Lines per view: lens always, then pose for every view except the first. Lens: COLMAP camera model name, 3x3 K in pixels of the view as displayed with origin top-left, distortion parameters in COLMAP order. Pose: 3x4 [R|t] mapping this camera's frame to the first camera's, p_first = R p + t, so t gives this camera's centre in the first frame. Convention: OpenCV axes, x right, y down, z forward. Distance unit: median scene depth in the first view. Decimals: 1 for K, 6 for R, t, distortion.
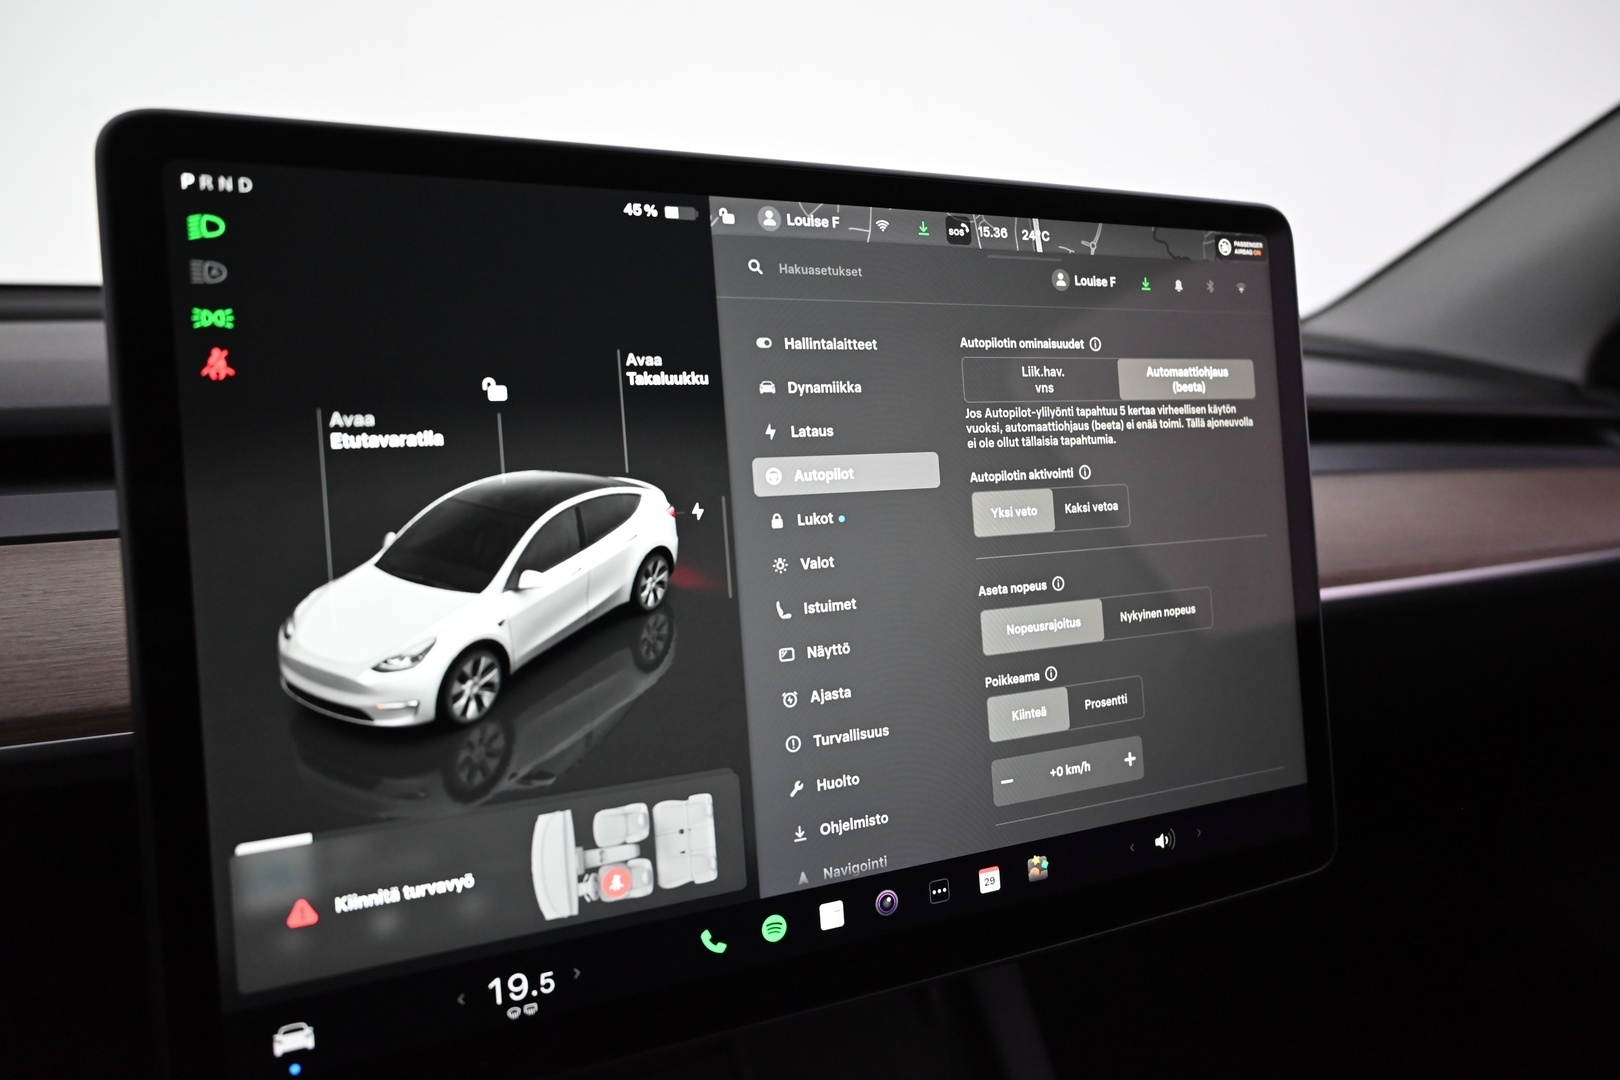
lens RADIAL K [[1126.0, 0, 810.0], [0, 1126.0, 540.0], [0, 0, 1]] dist [-0.000103, 0.003496]
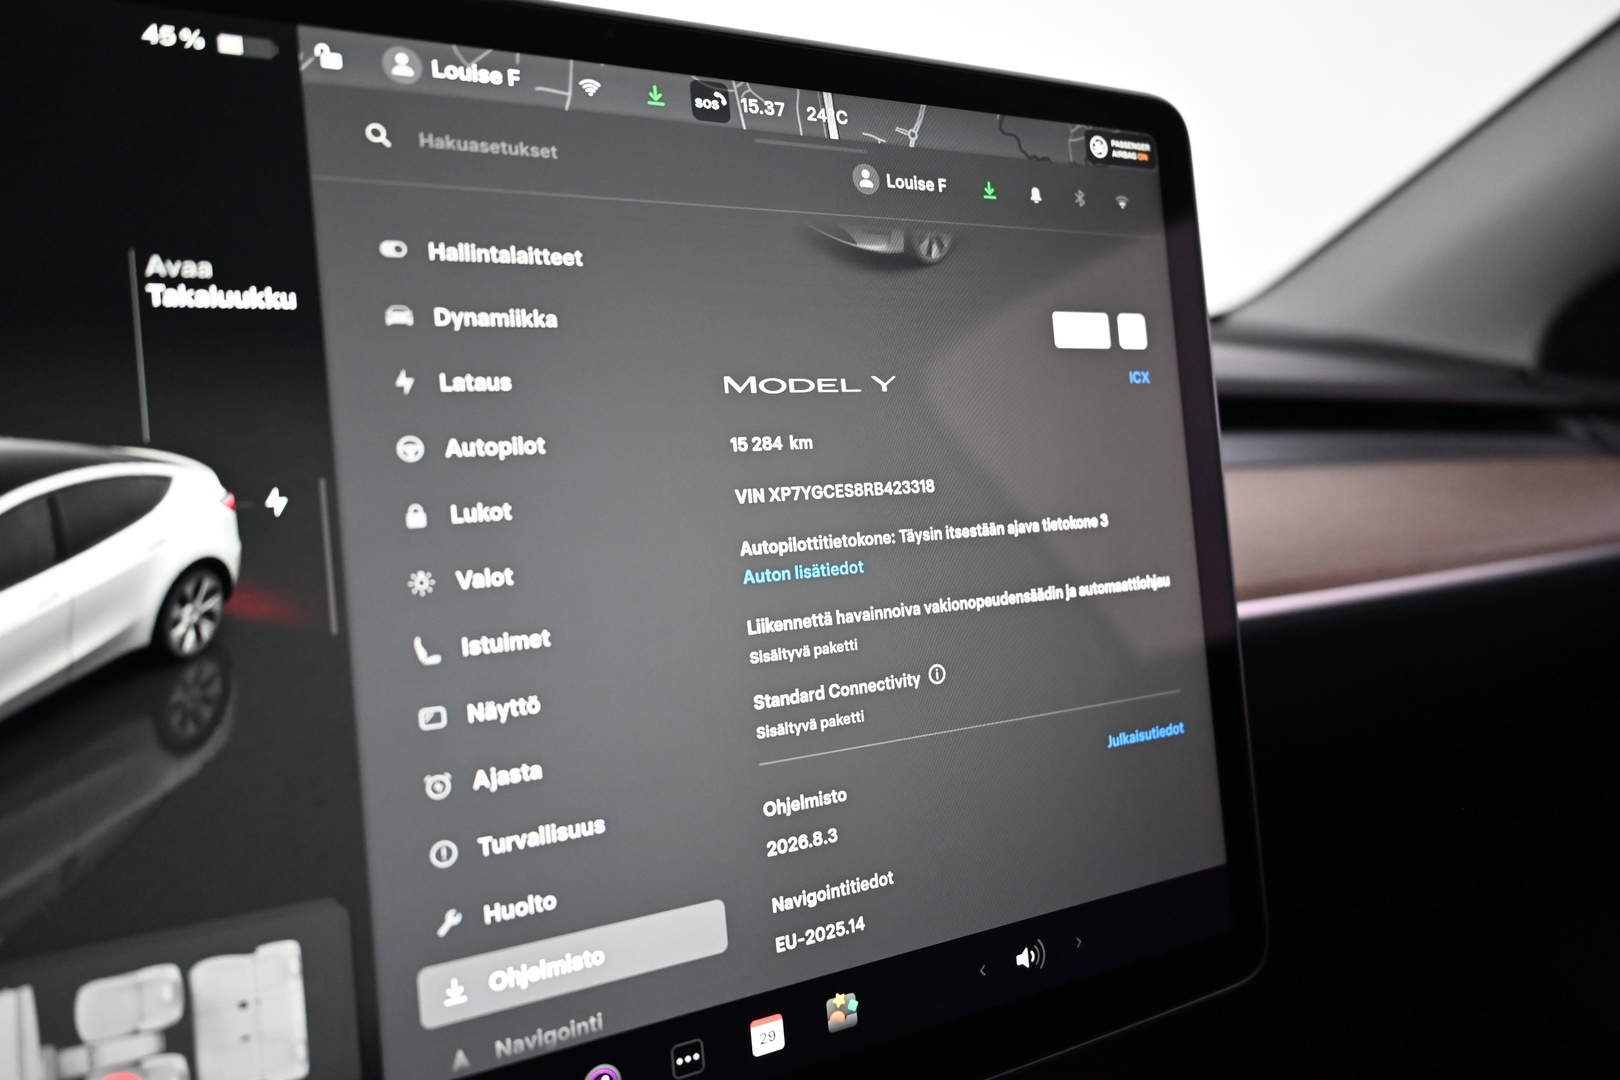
lens RADIAL K [[1112.4, 0, 809.8], [0, 1112.4, 546.0], [0, 0, 1]] dist [0.005099, 0.004648]
pose [[0.999078, -0.018866, 0.038577, 0.182861], [0.019525, 0.999669, -0.016774, 0.016775], [-0.038247, 0.017512, 0.999115, 0.349253]]
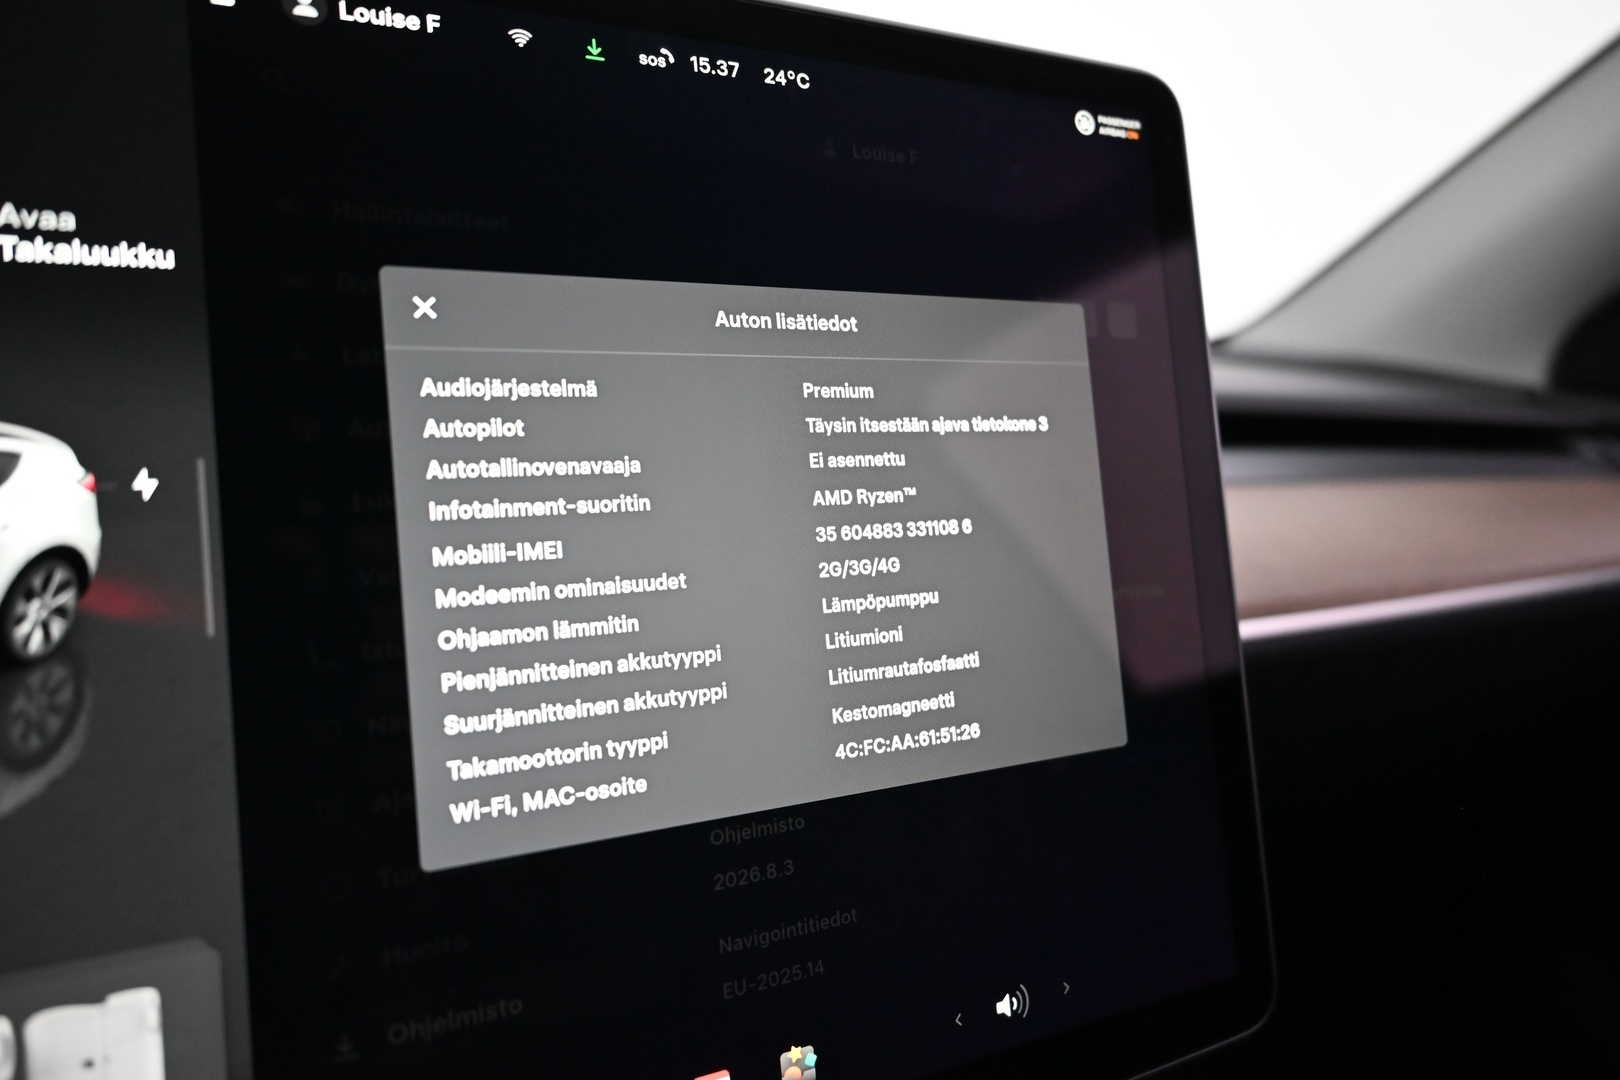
lens RADIAL K [[1107.7, 0, 816.2], [0, 1107.7, 549.6], [0, 0, 1]] dist [0.009721, 0.000603]
pose [[0.999083, -0.016407, 0.039551, 0.218563], [0.018217, 0.998782, -0.045845, 0.039833], [-0.038750, 0.046523, 0.998165, 0.427239]]
